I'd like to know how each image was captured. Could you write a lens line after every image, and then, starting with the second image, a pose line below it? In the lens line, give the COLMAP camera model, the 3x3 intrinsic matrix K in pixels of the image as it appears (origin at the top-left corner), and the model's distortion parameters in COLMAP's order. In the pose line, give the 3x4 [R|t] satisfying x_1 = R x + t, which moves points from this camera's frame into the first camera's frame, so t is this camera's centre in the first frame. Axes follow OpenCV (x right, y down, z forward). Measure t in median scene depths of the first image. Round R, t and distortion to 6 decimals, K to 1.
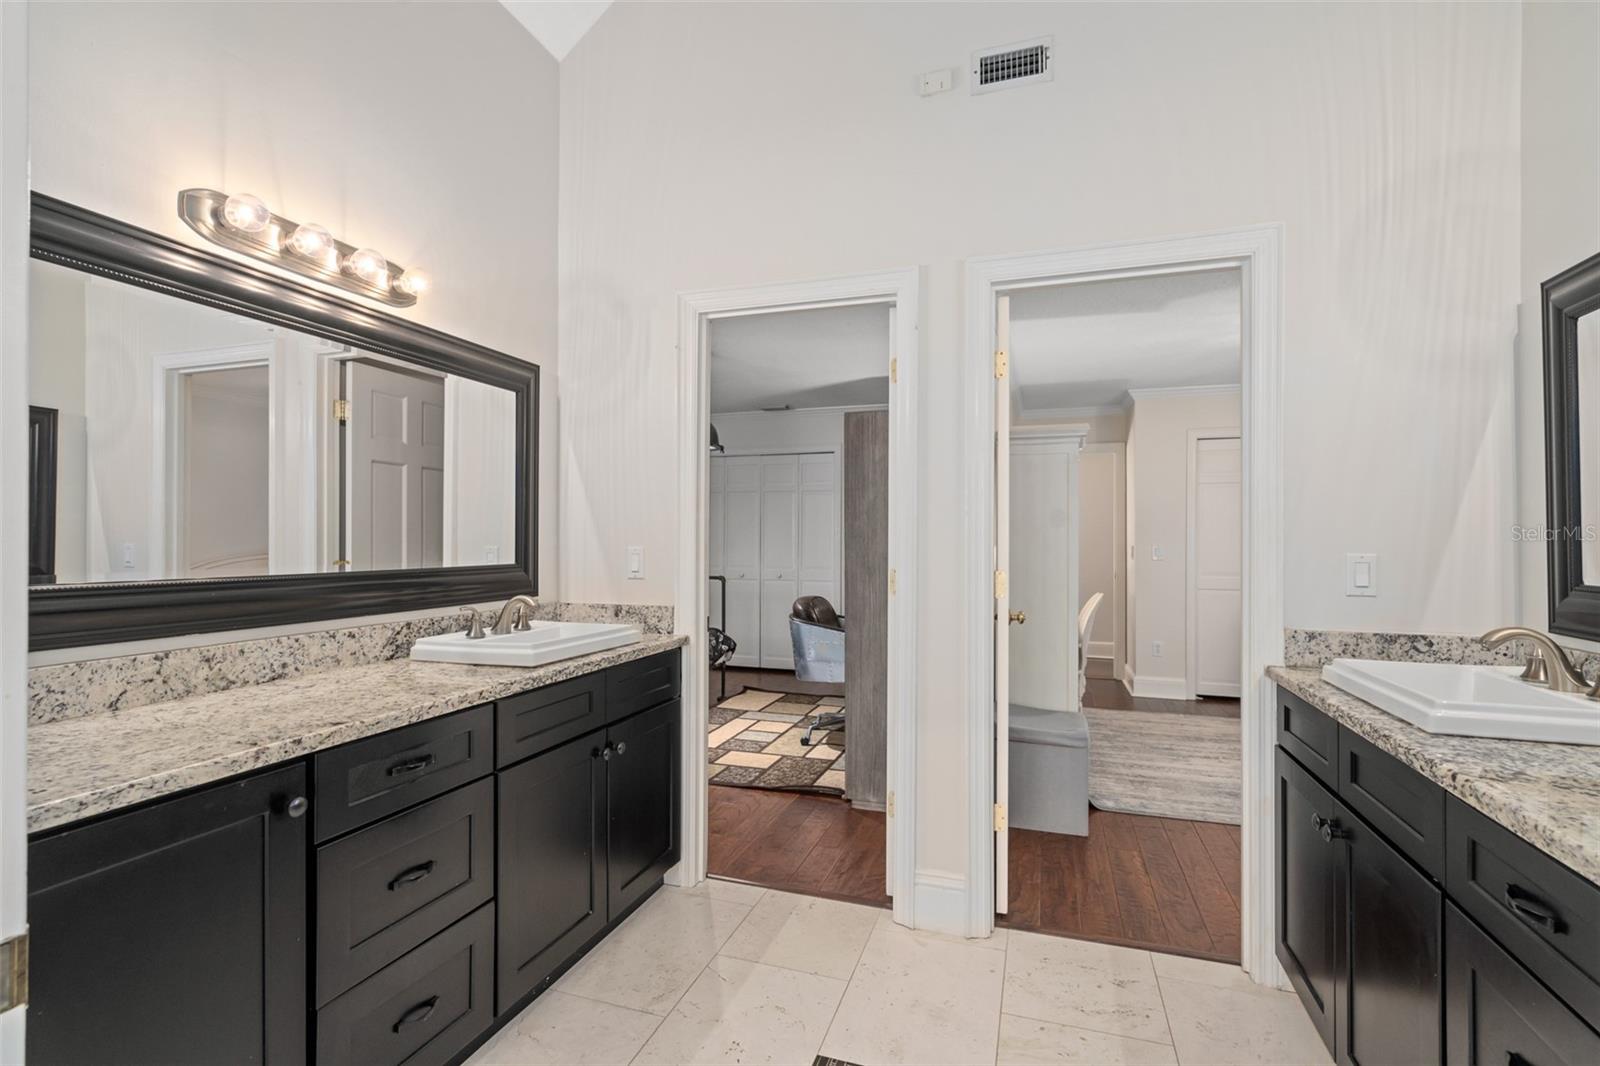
lens RADIAL K [[721.8, 0, 804.4], [0, 721.8, 535.5], [0, 0, 1]] dist [-0.001503, 0.000230]
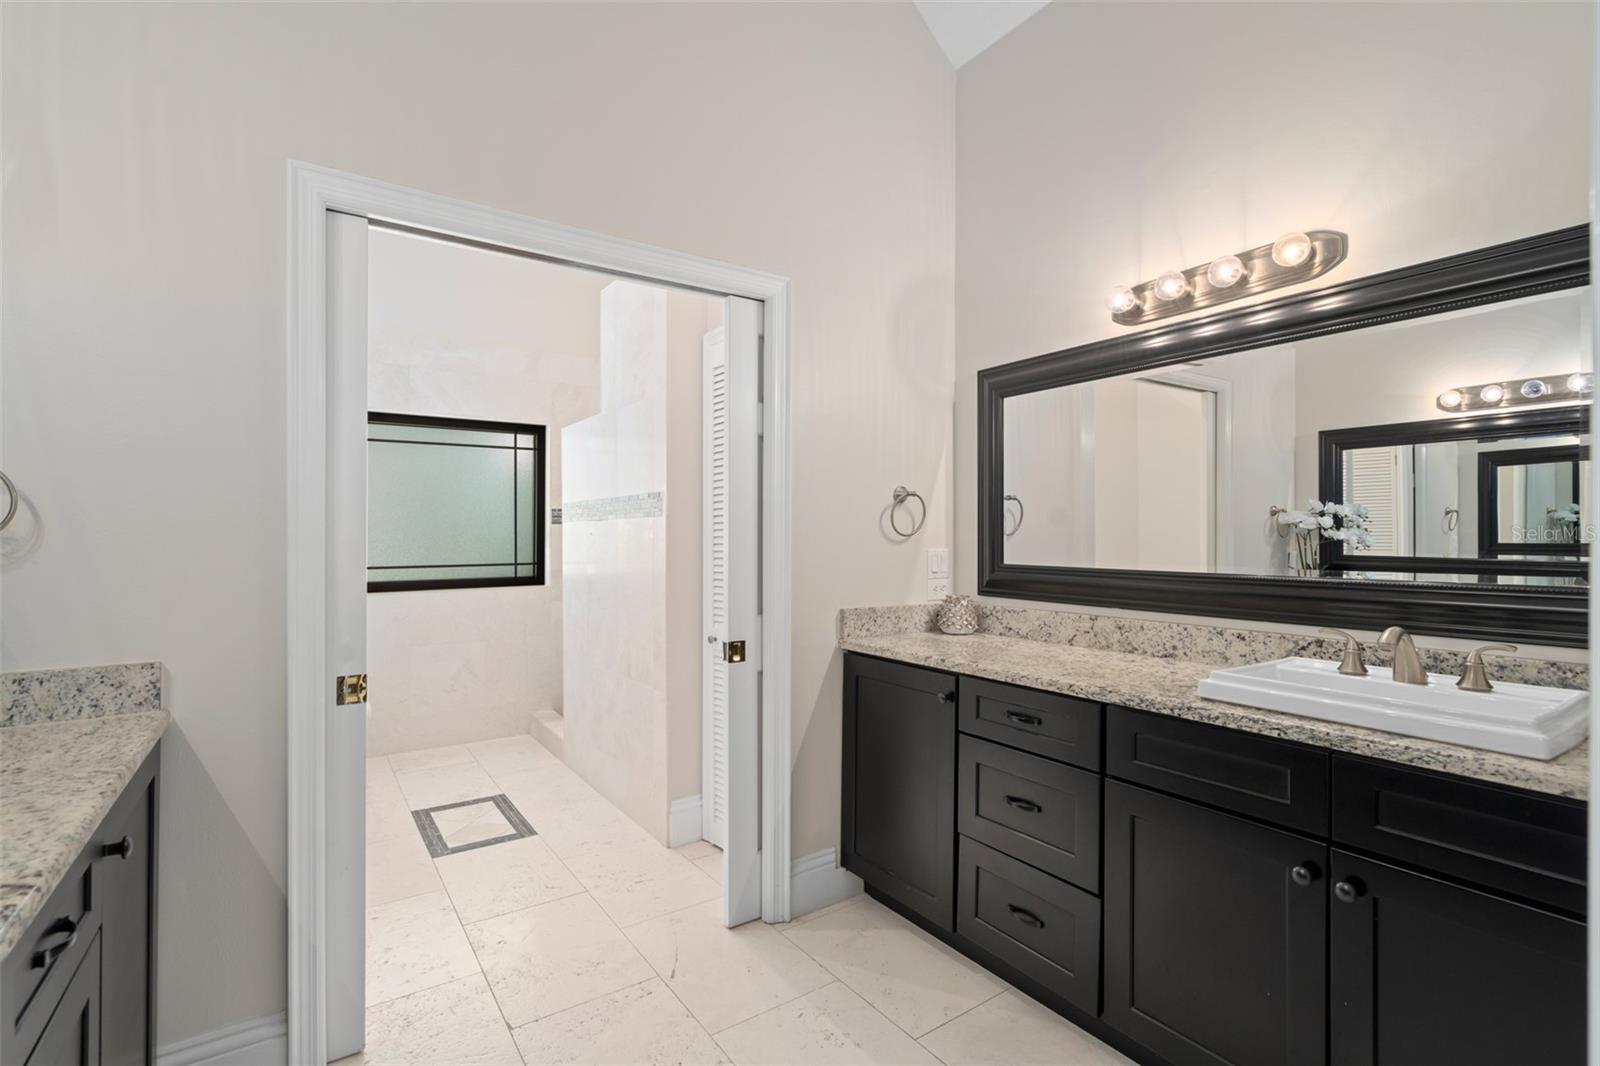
lens RADIAL K [[721.8, 0, 800.0], [0, 721.8, 530.8], [0, 0, 1]] dist [-0.001503, 0.000230]
pose [[-0.587155, -0.005701, -0.809455, 0.628443], [0.005083, 0.999930, -0.010730, -0.004239], [0.809459, -0.010415, -0.587084, 1.229035]]
